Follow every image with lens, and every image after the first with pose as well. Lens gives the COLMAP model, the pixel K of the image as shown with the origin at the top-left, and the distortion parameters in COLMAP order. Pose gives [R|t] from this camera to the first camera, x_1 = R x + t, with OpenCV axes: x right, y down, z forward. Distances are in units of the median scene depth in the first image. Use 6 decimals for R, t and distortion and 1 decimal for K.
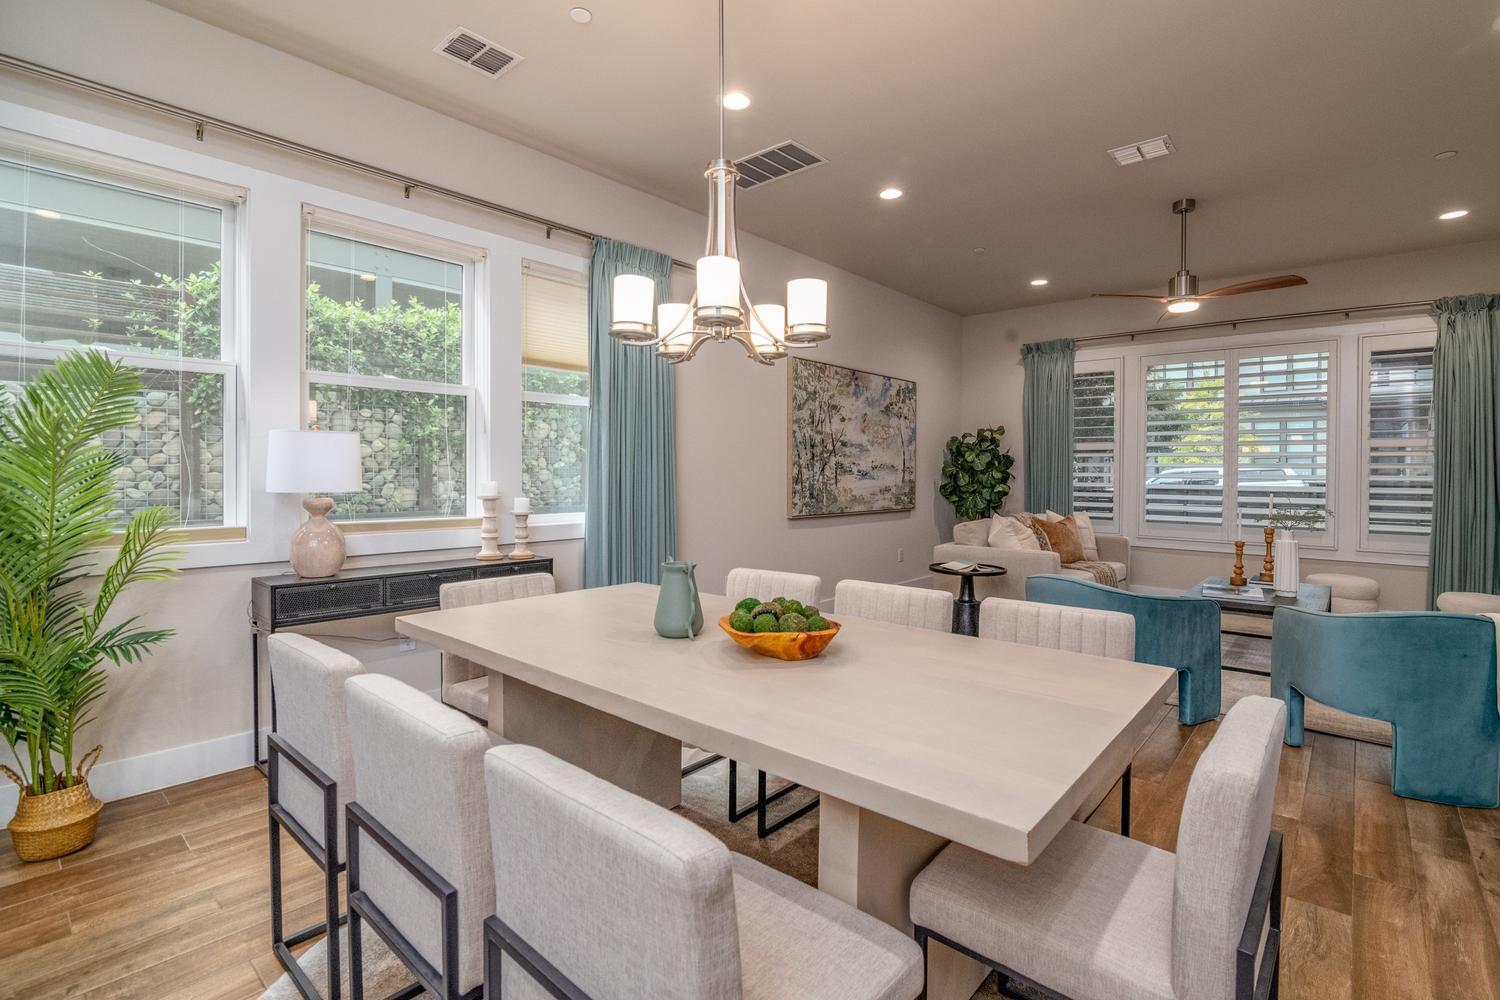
lens RADIAL K [[697.7, 0, 751.5], [0, 697.7, 476.9], [0, 0, 1]] dist [-0.021226, 0.000066]
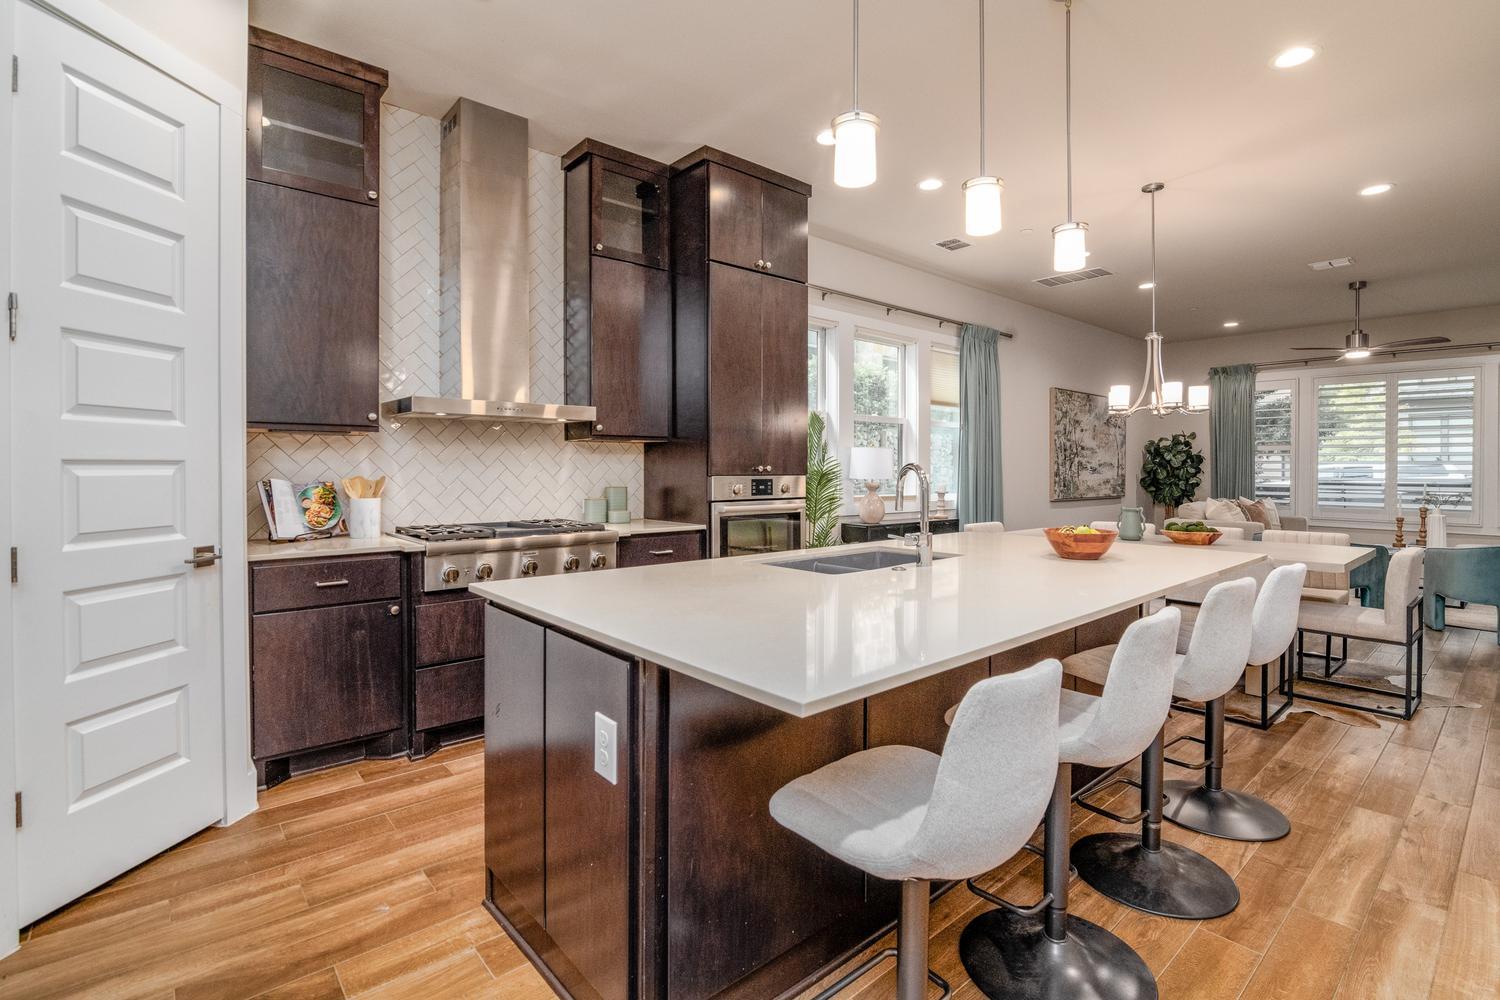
lens RADIAL K [[705.4, 0, 743.8], [0, 705.4, 472.8], [0, 0, 1]] dist [-0.021160, 0.000270]
pose [[0.990176, -0.001255, -0.139819, -0.313248], [0.001010, 0.999998, -0.001824, 0.003410], [0.139821, 0.001665, 0.990175, -0.435798]]
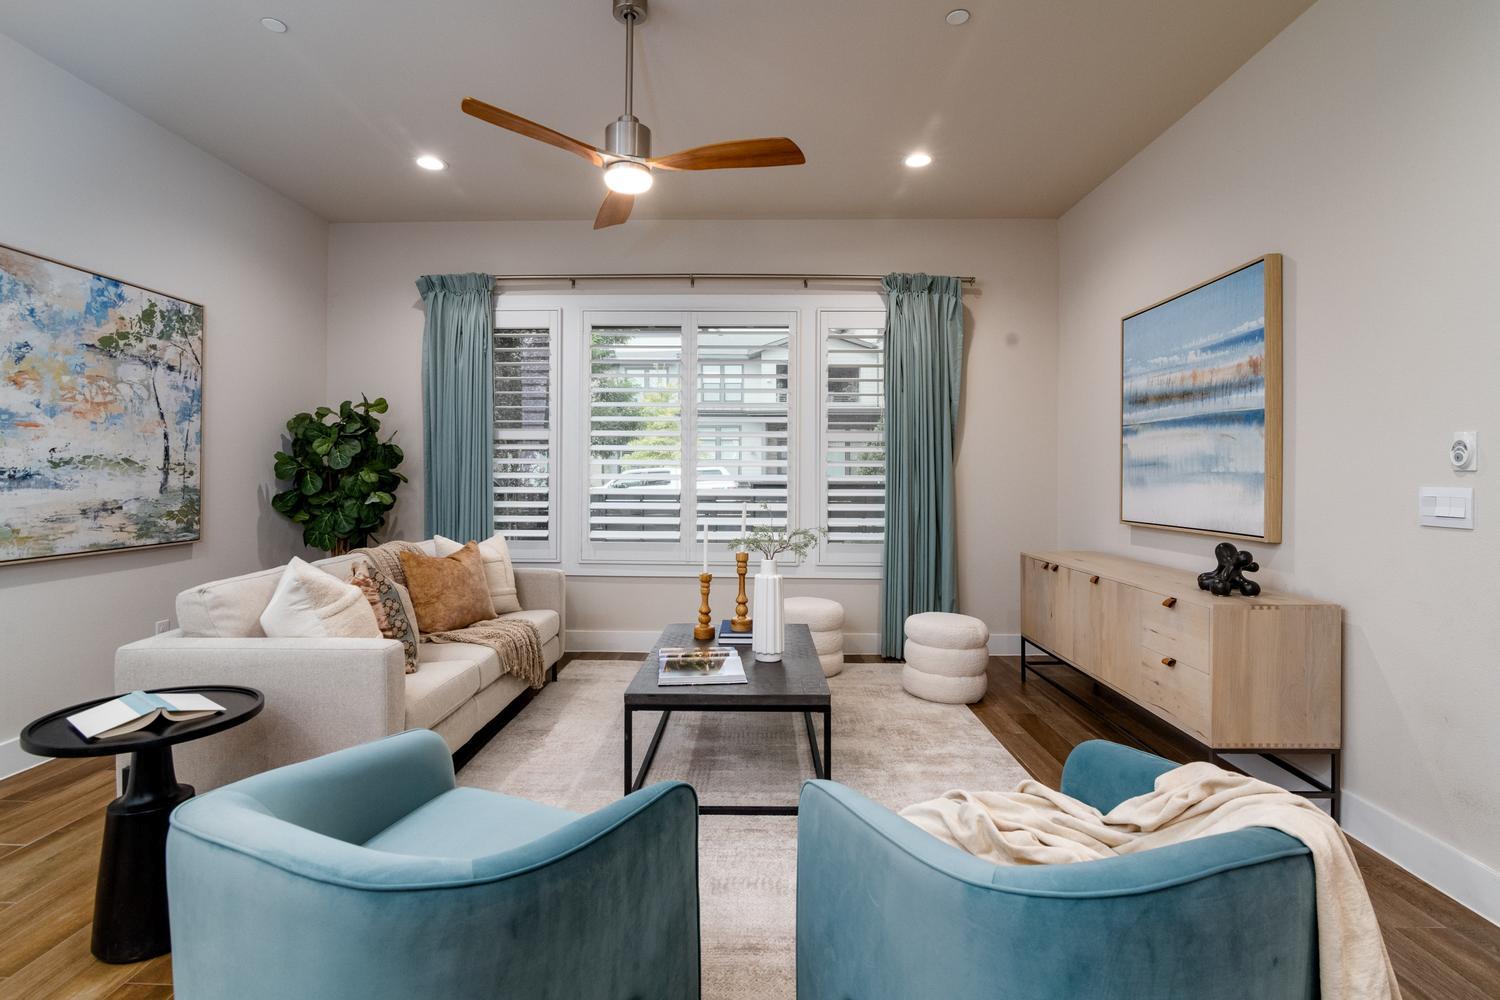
lens RADIAL K [[705.4, 0, 743.8], [0, 705.4, 472.8], [0, 0, 1]] dist [-0.021160, 0.000270]
pose [[0.764819, -0.002083, 0.644242, 0.225653], [0.006878, 0.999964, -0.004933, -0.001195], [-0.644208, 0.008204, 0.764806, 0.345899]]
